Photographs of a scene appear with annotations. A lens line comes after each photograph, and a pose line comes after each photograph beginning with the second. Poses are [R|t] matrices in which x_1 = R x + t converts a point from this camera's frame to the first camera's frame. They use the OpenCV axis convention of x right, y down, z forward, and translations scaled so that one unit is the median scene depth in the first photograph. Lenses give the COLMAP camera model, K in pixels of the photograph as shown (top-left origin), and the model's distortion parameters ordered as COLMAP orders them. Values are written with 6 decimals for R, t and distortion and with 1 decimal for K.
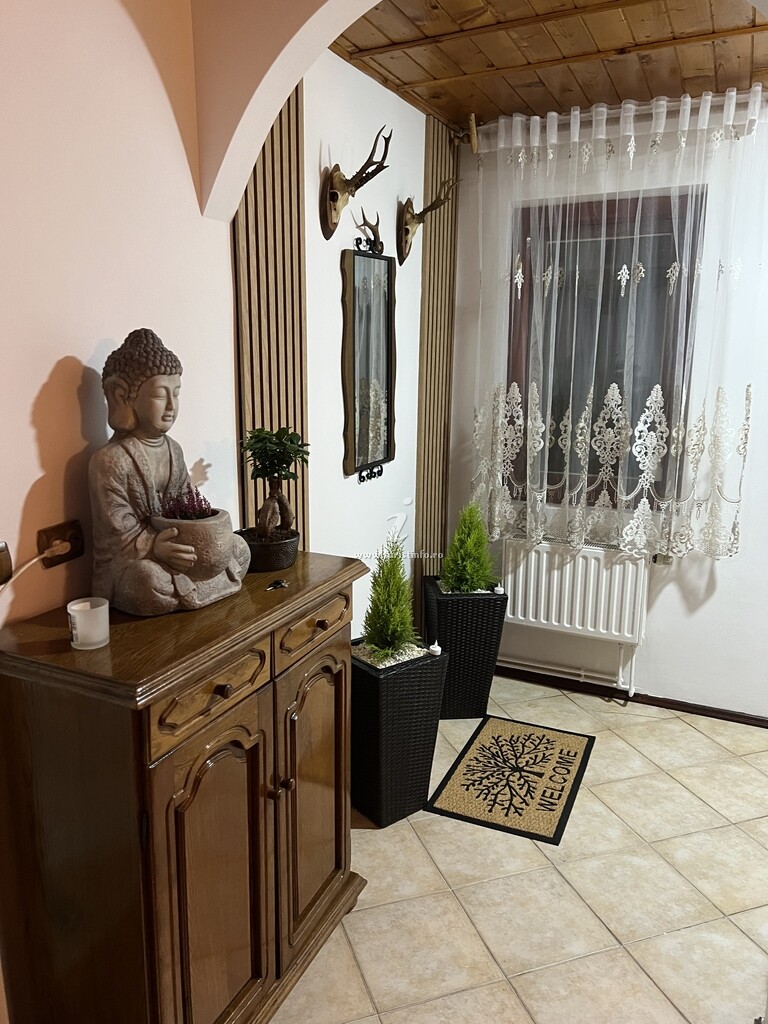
lens RADIAL K [[778.1, 0, 377.5], [0, 778.1, 515.7], [0, 0, 1]] dist [0.062726, -0.080407]
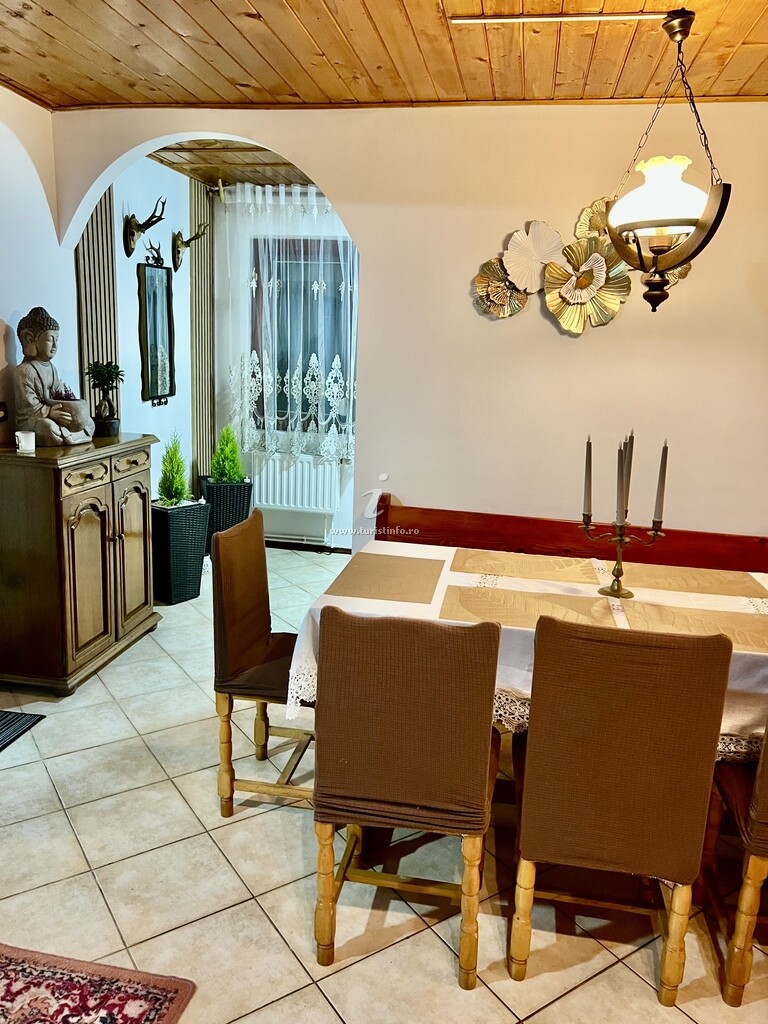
lens RADIAL K [[778.1, 0, 392.5], [0, 778.1, 522.6], [0, 0, 1]] dist [0.062726, -0.080407]
pose [[0.962450, -0.024363, 0.270364, 0.010623], [0.017242, 0.999440, 0.028683, 0.155852], [-0.270911, -0.022944, 0.962331, -0.687623]]
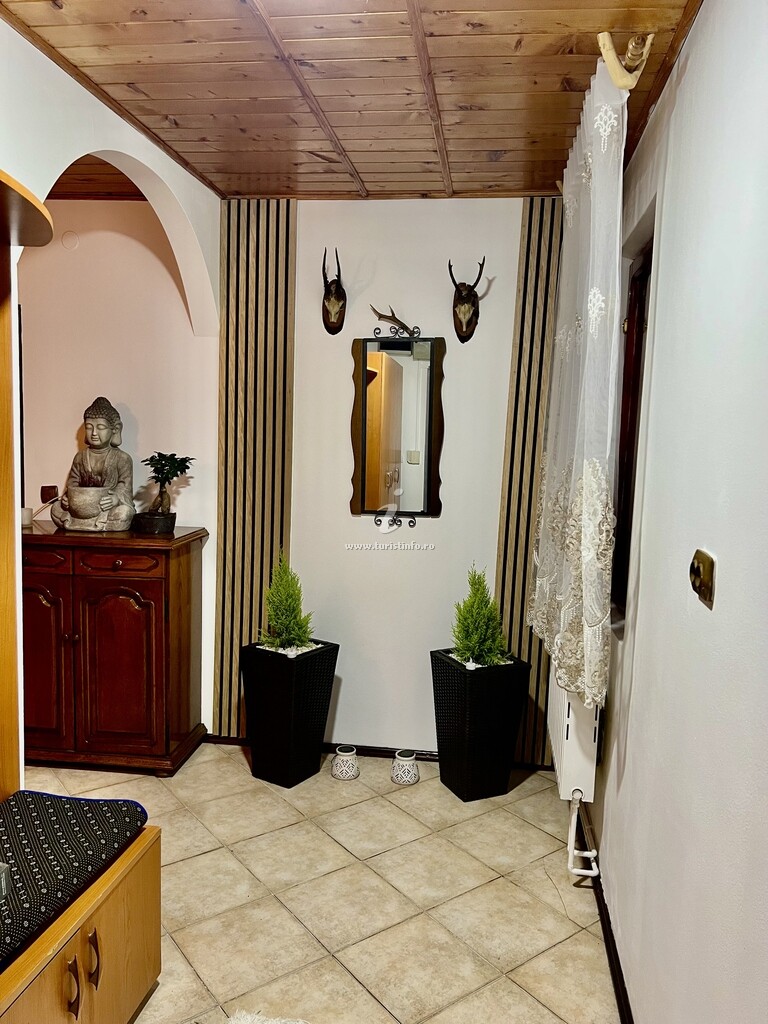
lens RADIAL K [[778.1, 0, 385.3], [0, 778.1, 517.4], [0, 0, 1]] dist [0.062726, -0.080407]
pose [[0.312516, 0.115875, -0.942818, 1.084316], [-0.229853, 0.972262, 0.043304, -0.106608], [0.921684, 0.203176, 0.330482, 0.599042]]
